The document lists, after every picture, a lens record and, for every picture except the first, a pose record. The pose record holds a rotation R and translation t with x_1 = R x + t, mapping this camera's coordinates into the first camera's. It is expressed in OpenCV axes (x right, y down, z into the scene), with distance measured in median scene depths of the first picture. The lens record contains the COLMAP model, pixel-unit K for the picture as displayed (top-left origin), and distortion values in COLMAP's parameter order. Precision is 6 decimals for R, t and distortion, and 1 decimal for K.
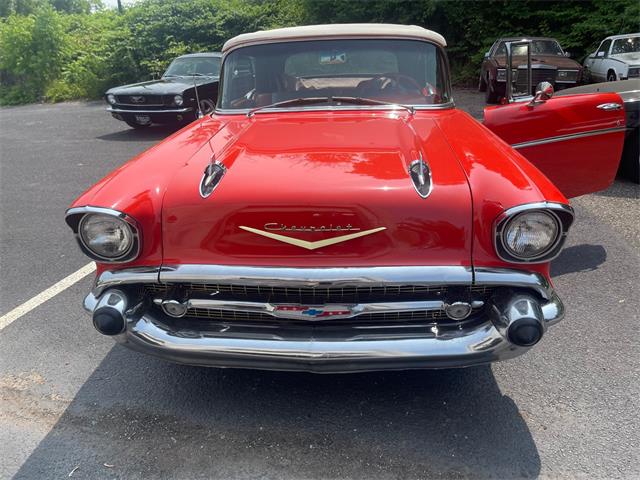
lens RADIAL K [[487.6, 0, 317.2], [0, 487.6, 236.5], [0, 0, 1]] dist [0.027201, -0.016170]
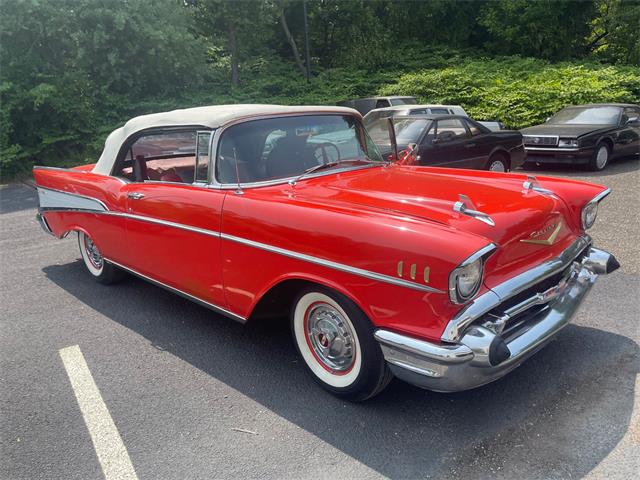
lens RADIAL K [[487.6, 0, 316.0], [0, 487.6, 235.9], [0, 0, 1]] dist [0.027201, -0.016170]
pose [[0.635163, -0.167673, 0.753959, -1.283434], [0.292838, 0.955551, -0.034192, -0.136855], [-0.714713, 0.242505, 0.656031, 0.448537]]
